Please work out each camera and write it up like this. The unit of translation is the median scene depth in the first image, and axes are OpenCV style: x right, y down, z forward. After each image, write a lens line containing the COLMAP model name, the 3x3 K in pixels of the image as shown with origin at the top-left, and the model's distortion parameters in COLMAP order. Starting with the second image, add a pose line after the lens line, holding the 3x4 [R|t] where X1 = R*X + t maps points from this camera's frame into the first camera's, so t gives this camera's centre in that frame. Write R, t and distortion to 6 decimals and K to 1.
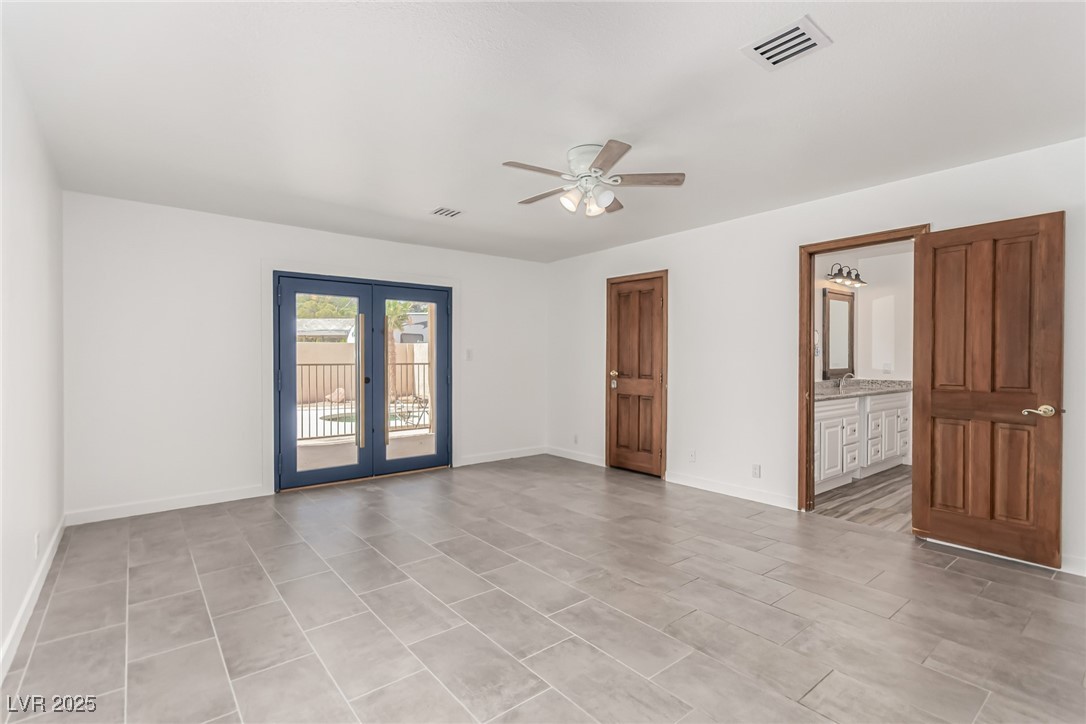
lens RADIAL K [[512.6, 0, 545.2], [0, 512.6, 363.1], [0, 0, 1]] dist [0.008747, 0.000137]
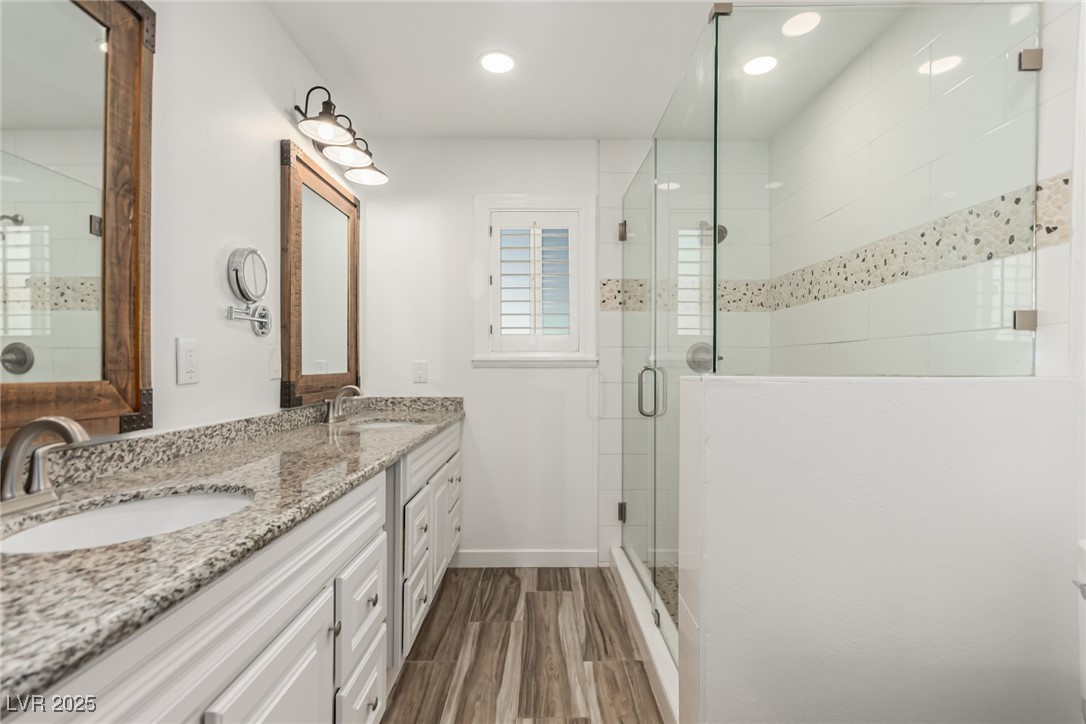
lens RADIAL K [[535.1, 0, 552.7], [0, 535.1, 361.1], [0, 0, 1]] dist [0.010922, 0.004761]
pose [[0.613415, 0.005266, 0.789743, 0.362767], [0.007188, 0.999899, -0.012250, 0.007223], [-0.789728, 0.013191, 0.613315, 0.627798]]
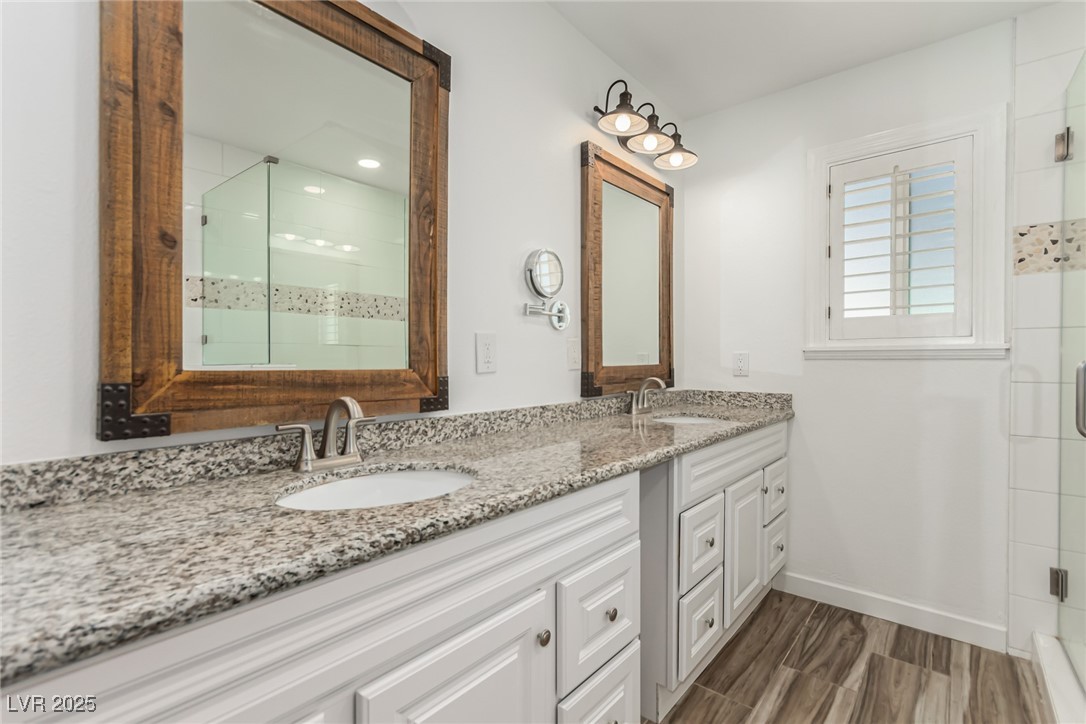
lens RADIAL K [[512.6, 0, 545.6], [0, 512.6, 361.0], [0, 0, 1]] dist [0.008747, 0.000137]
pose [[0.980632, -0.003685, 0.195824, 0.437884], [0.004093, 0.999990, -0.001678, 0.007846], [-0.195816, 0.002447, 0.980638, 0.640014]]
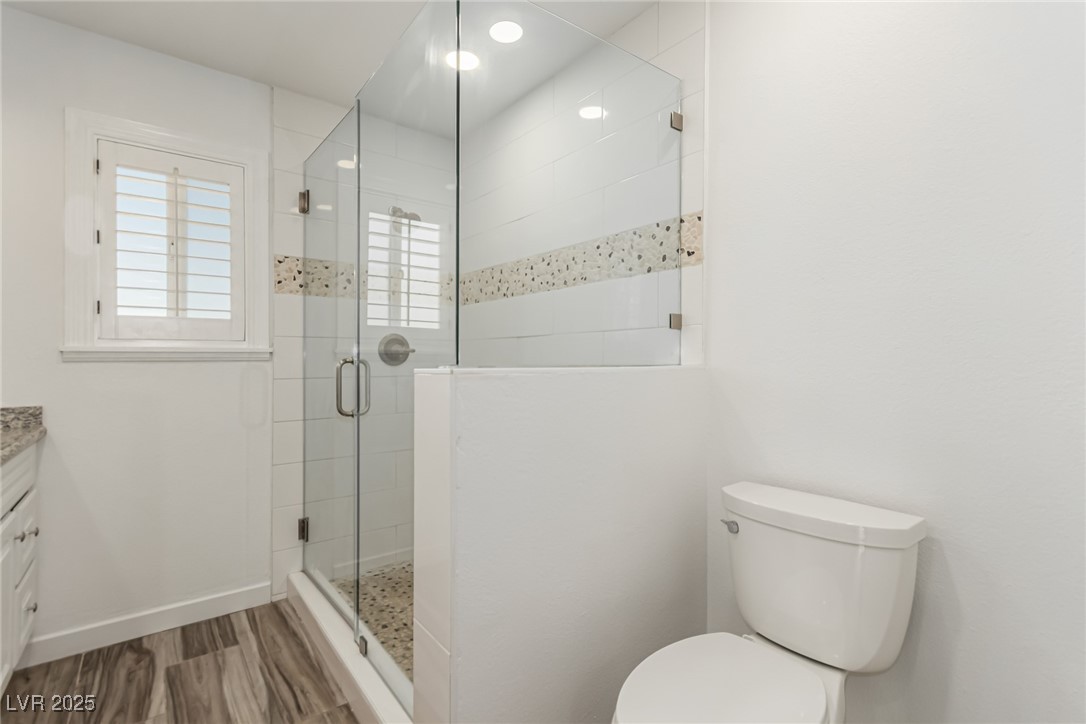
lens RADIAL K [[512.6, 0, 553.2], [0, 512.6, 353.5], [0, 0, 1]] dist [0.008747, 0.000137]
pose [[0.013743, 0.008118, 0.999873, 0.390174], [0.011308, 0.999902, -0.008274, 0.007536], [-0.999842, 0.011420, 0.013650, 0.680398]]
